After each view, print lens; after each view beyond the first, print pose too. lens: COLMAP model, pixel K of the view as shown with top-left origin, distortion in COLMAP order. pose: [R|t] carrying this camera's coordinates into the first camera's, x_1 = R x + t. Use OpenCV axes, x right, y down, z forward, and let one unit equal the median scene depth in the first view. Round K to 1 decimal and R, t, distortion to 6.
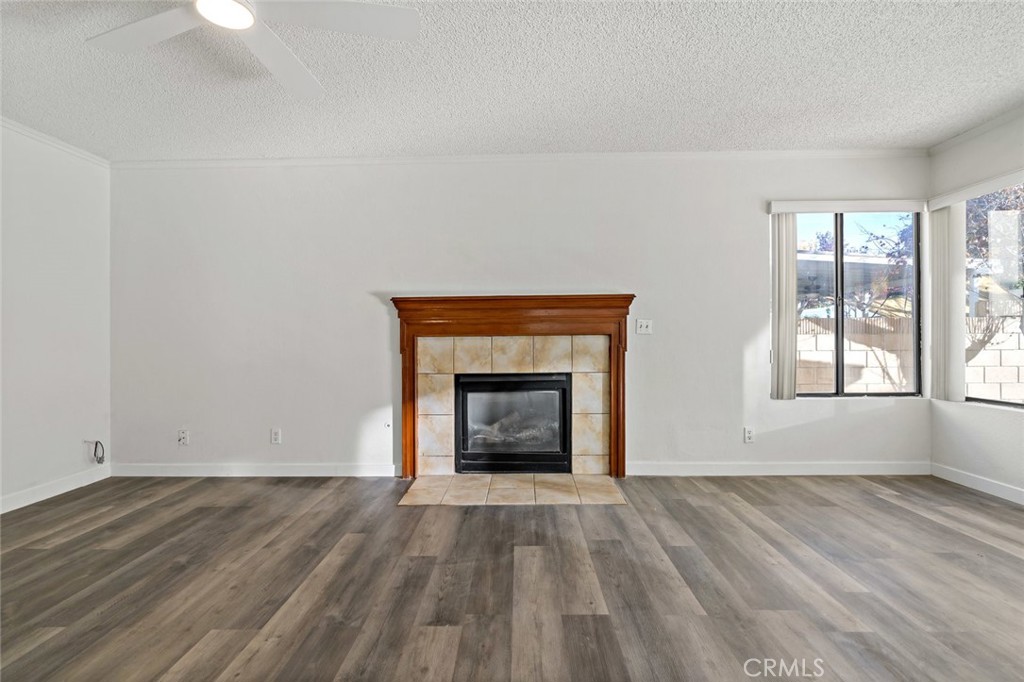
lens RADIAL K [[465.0, 0, 512.0], [0, 465.0, 341.0], [0, 0, 1]] dist [-0.002033, 0.000240]
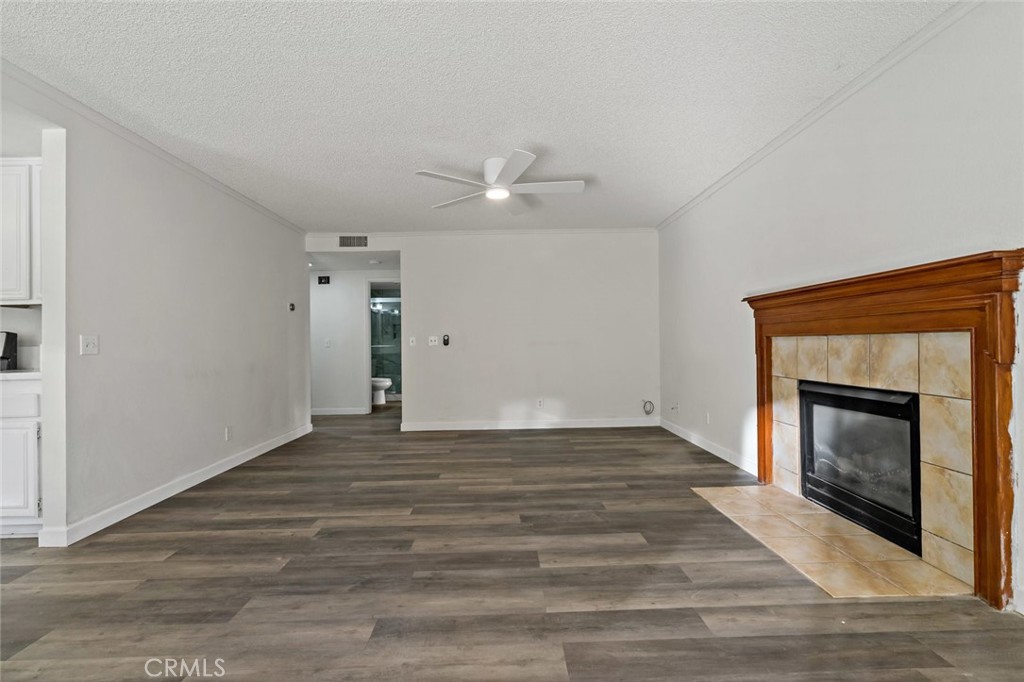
lens RADIAL K [[465.0, 0, 512.0], [0, 465.0, 341.0], [0, 0, 1]] dist [-0.002033, 0.000240]
pose [[0.043328, 0.003023, -0.999056, 0.717961], [0.010942, 0.999934, 0.003500, -0.009813], [0.999001, -0.011083, 0.043292, 0.437927]]
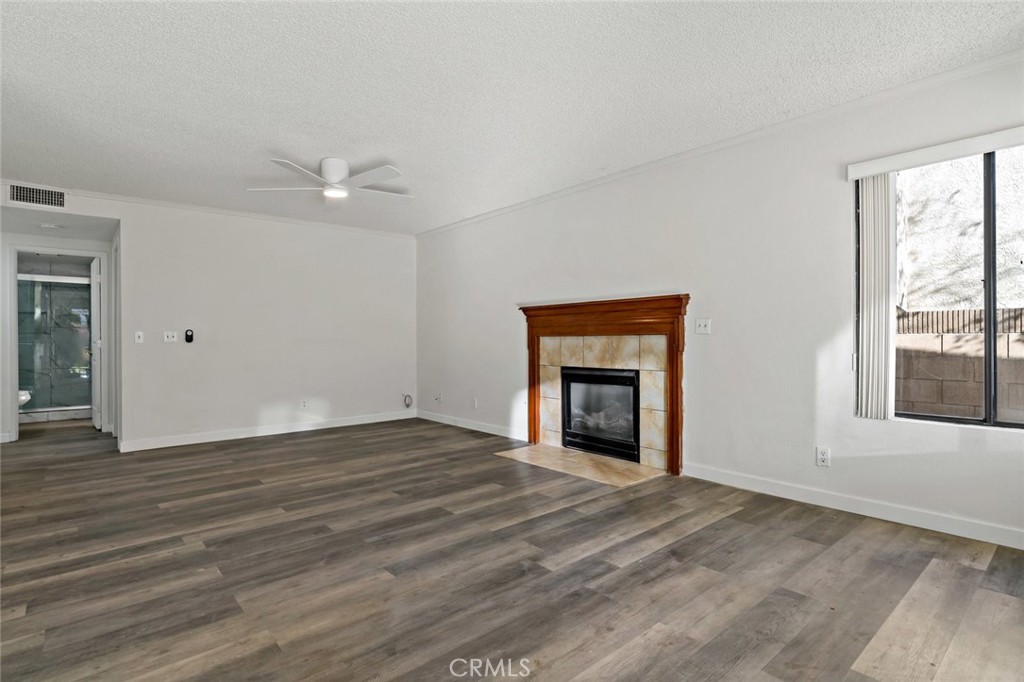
lens RADIAL K [[509.7, 0, 512.0], [0, 509.7, 341.0], [0, 0, 1]] dist [0.000543, 0.000884]
pose [[0.666421, 0.006659, -0.745546, 0.812480], [-0.001592, 0.999971, 0.007508, -0.007451], [0.745574, -0.003817, 0.666412, -0.006840]]
